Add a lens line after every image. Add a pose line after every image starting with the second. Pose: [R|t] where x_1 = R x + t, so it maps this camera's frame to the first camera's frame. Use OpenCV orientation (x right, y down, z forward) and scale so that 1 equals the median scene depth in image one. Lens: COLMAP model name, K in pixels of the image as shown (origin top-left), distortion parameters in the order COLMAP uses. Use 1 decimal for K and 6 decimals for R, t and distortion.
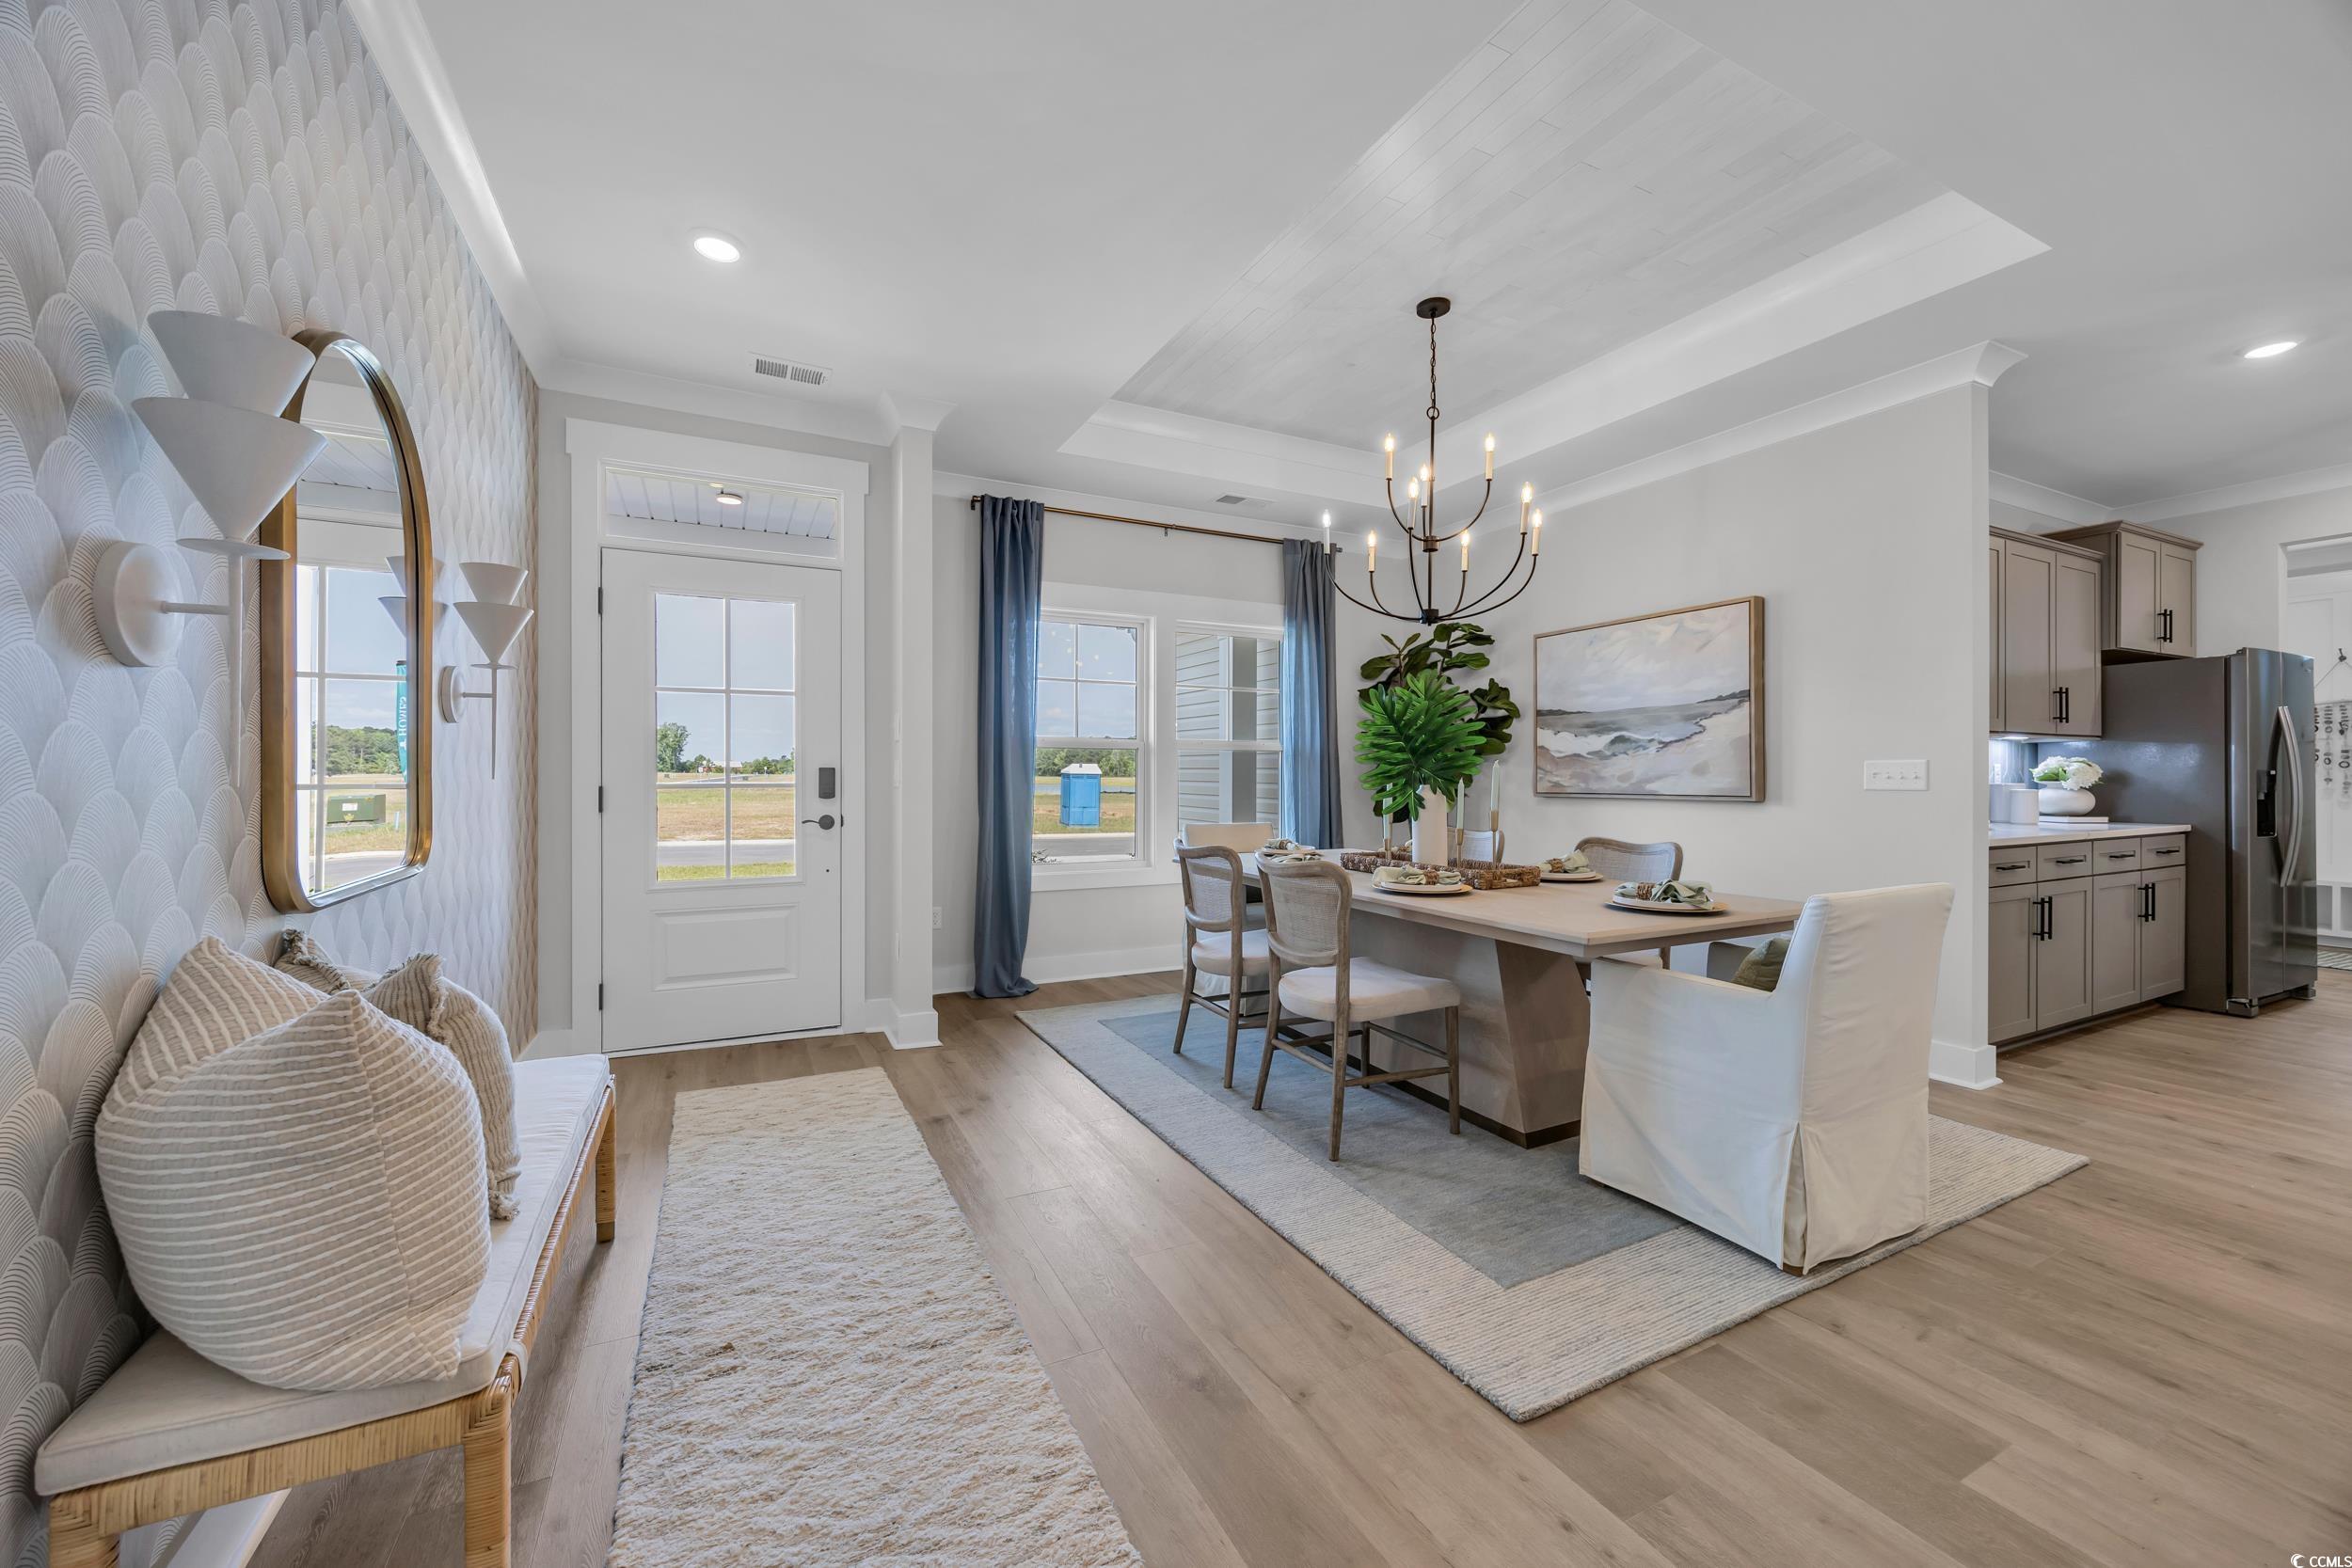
lens RADIAL K [[888.5, 0, 1176.0], [0, 888.5, 784.0], [0, 0, 1]] dist [-0.000793, 0.000057]
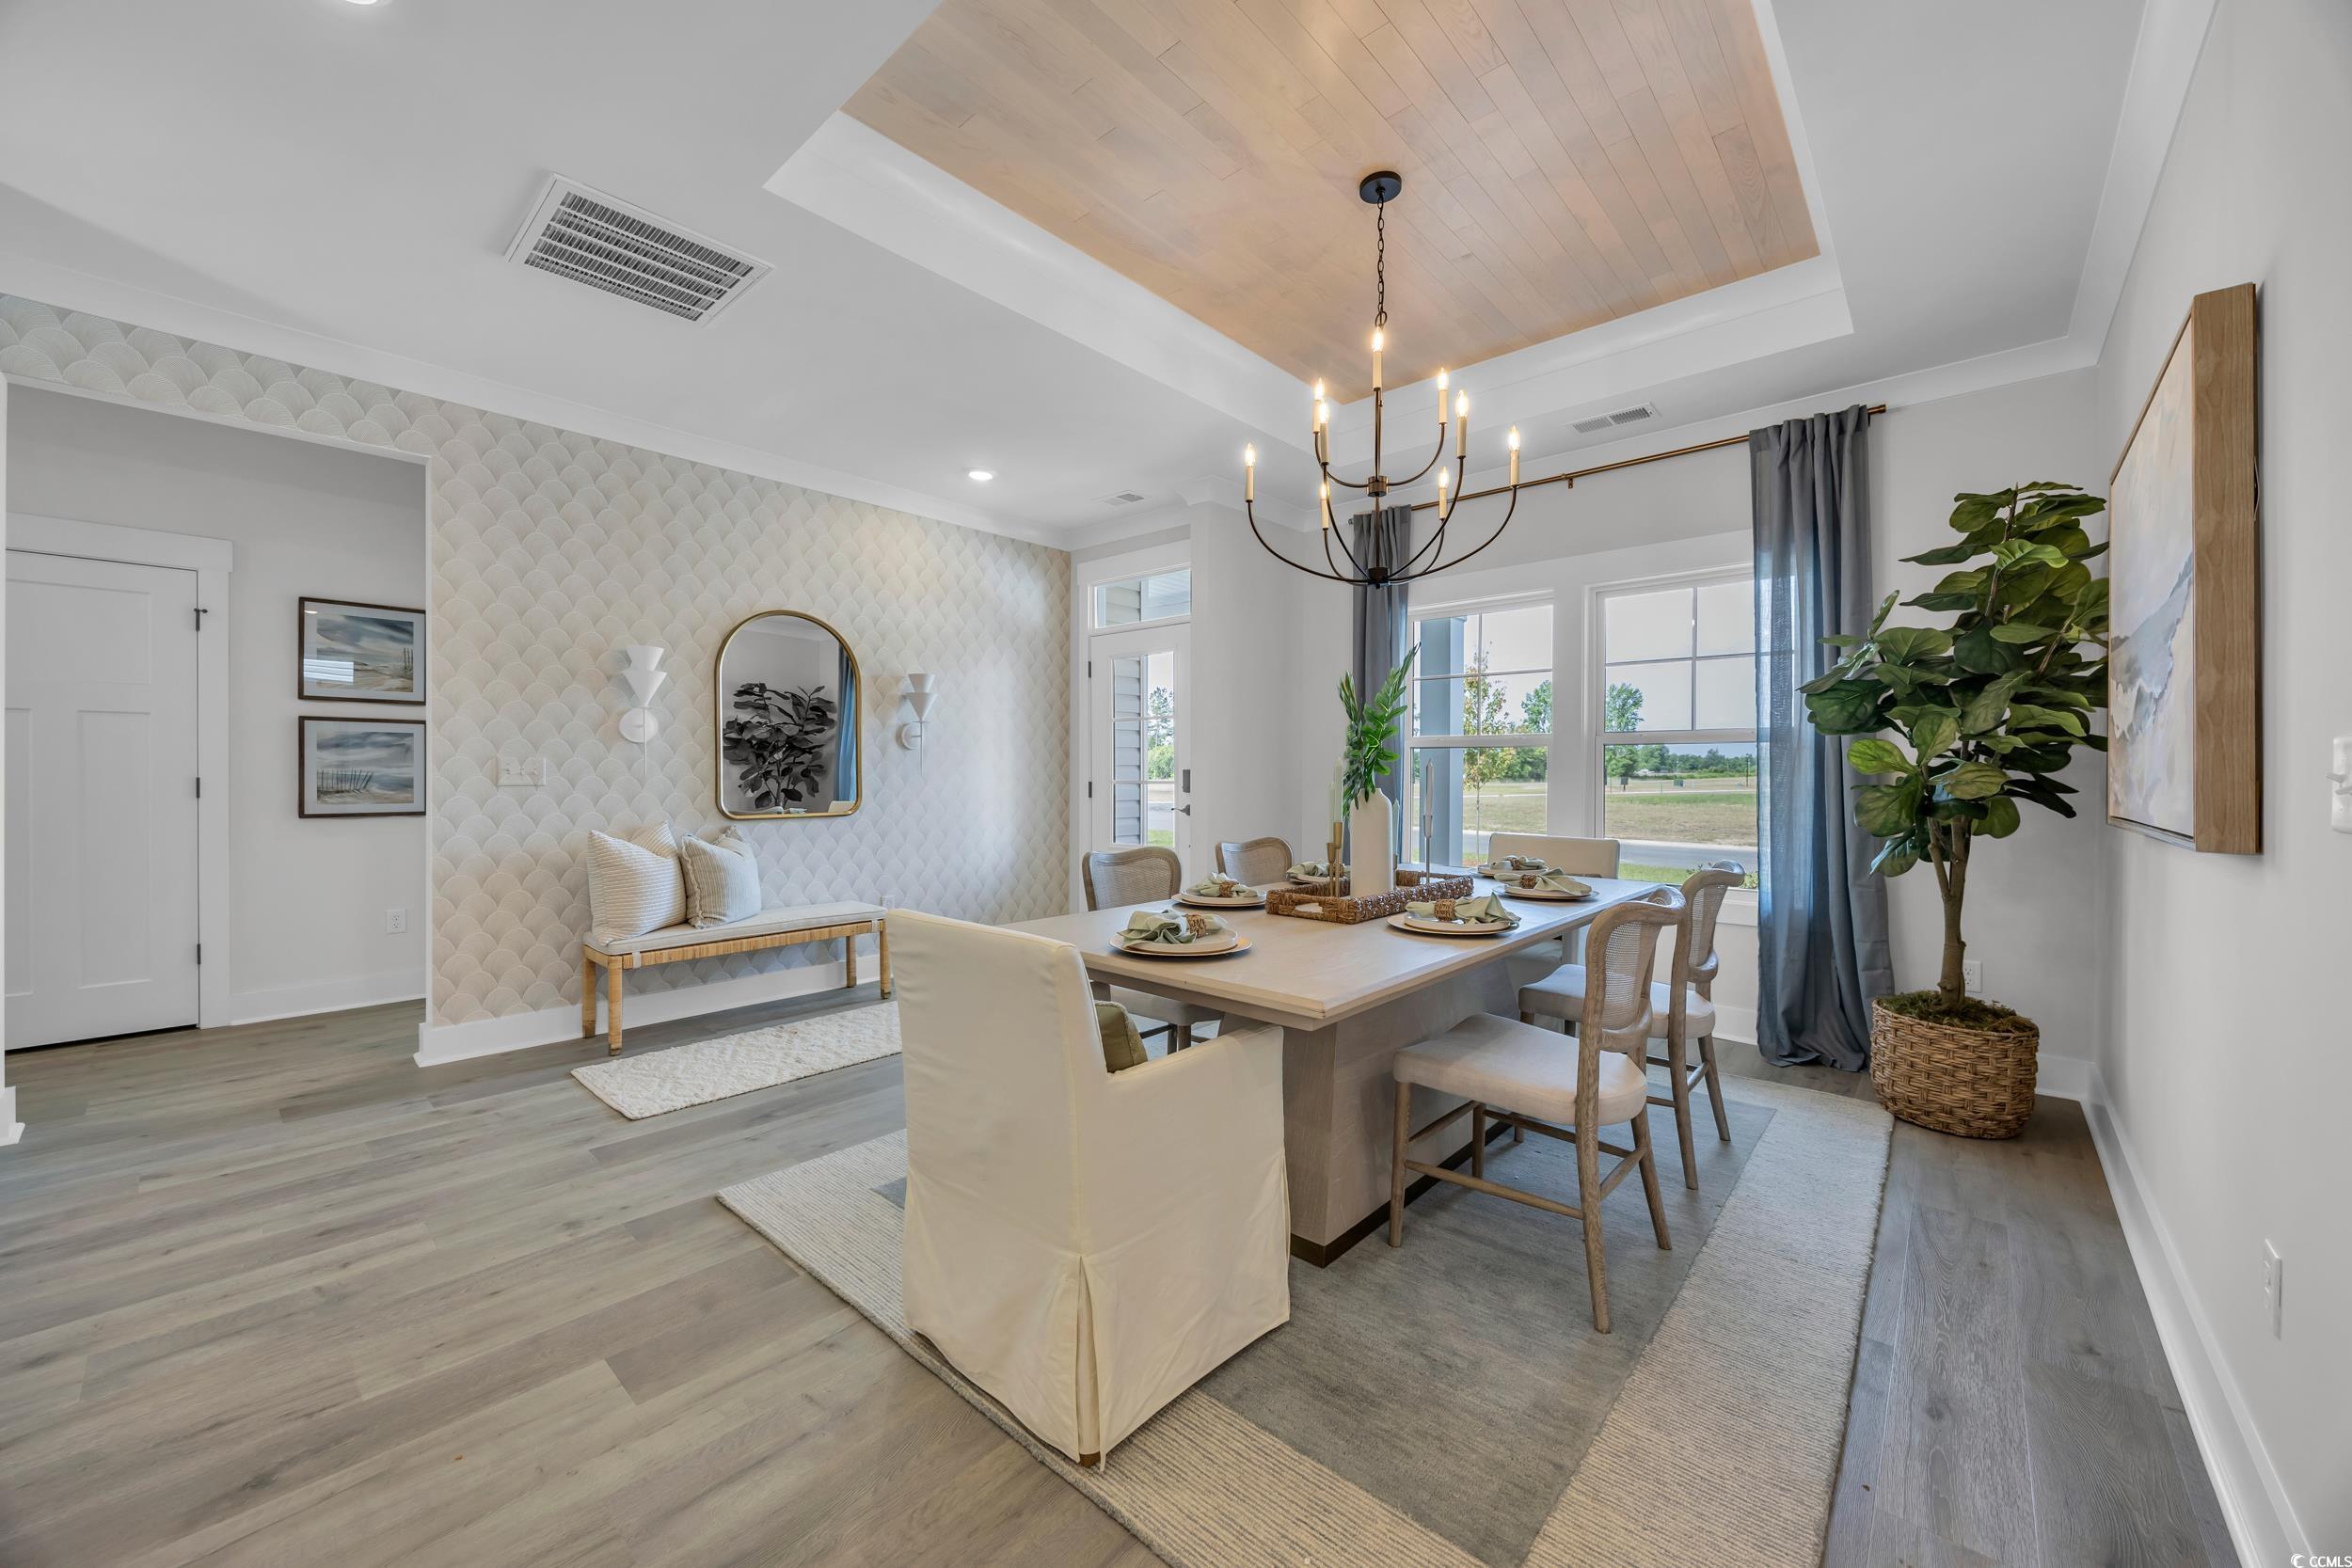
lens RADIAL K [[914.7, 0, 1176.0], [0, 914.7, 784.0], [0, 0, 1]] dist [0.021573, 0.000070]
pose [[0.351143, 0.015586, -0.936192, 0.903708], [-0.014507, 0.999832, 0.011204, -0.012132], [0.936209, 0.009647, 0.351310, 0.492508]]
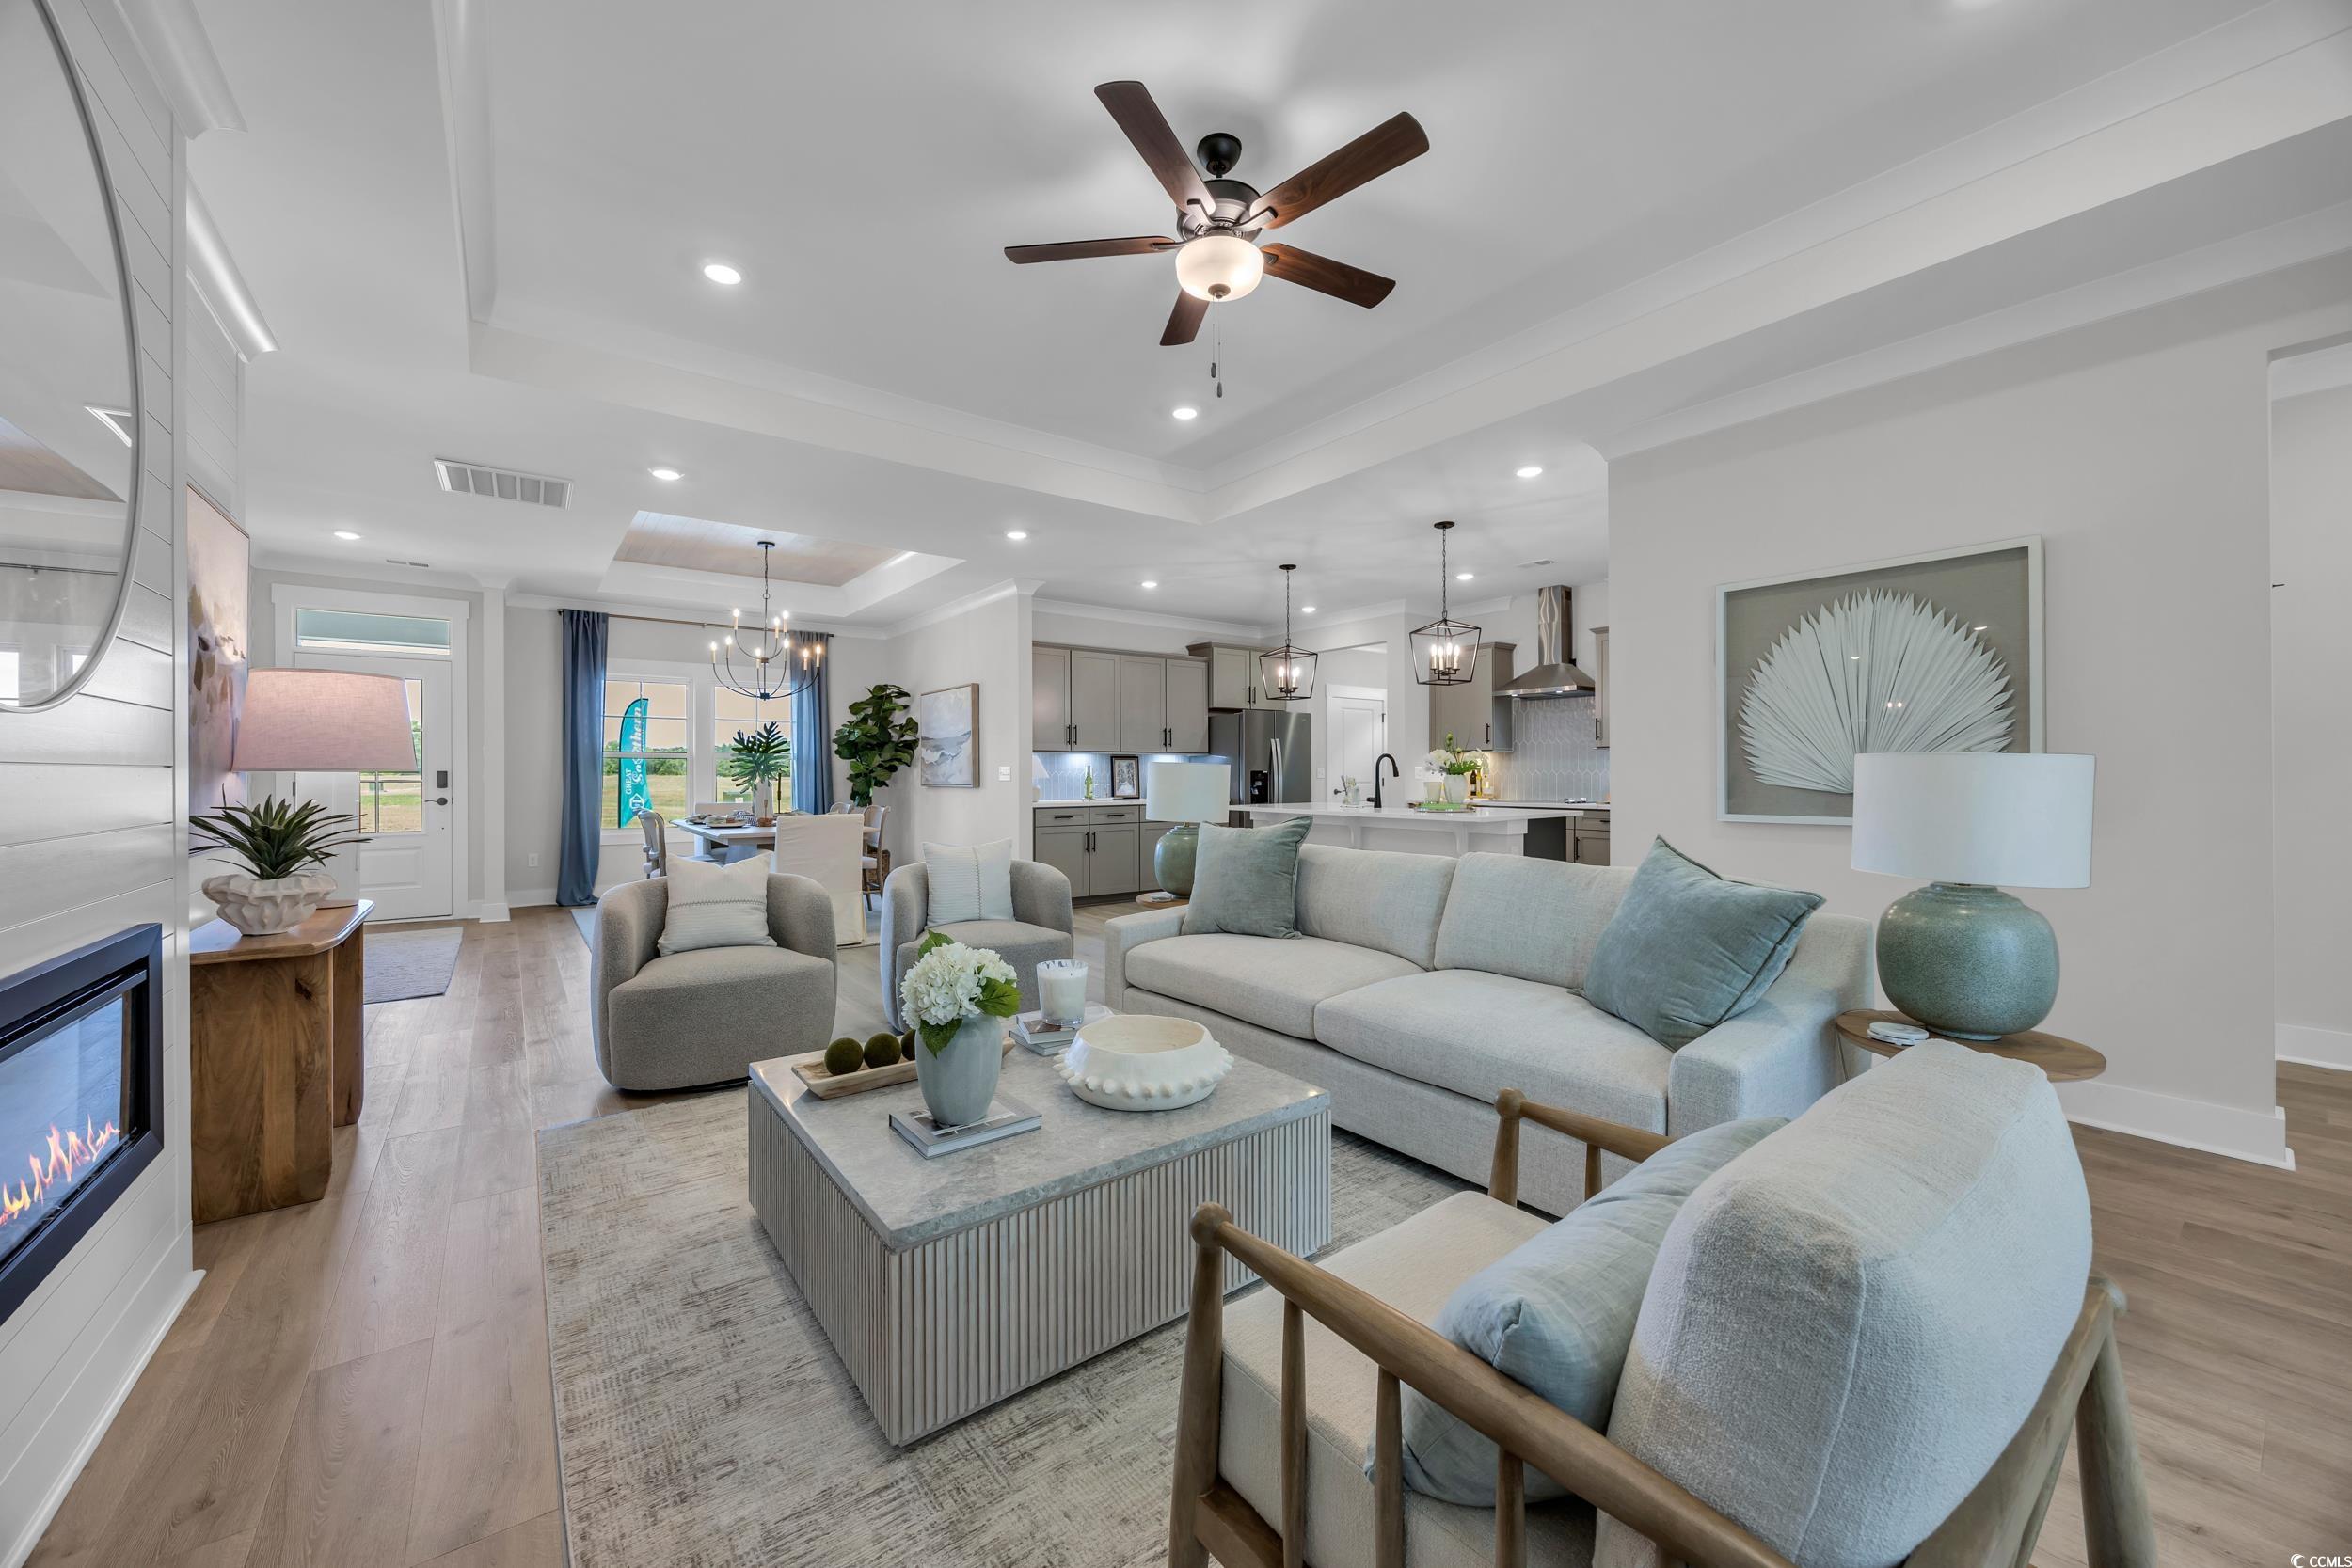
lens RADIAL K [[888.5, 0, 1176.0], [0, 888.5, 784.0], [0, 0, 1]] dist [-0.000793, 0.000057]
pose [[0.984082, -0.003283, 0.177687, 0.751063], [0.002905, 0.999993, 0.002387, 0.007820], [-0.177694, -0.001833, 0.984084, -1.036911]]
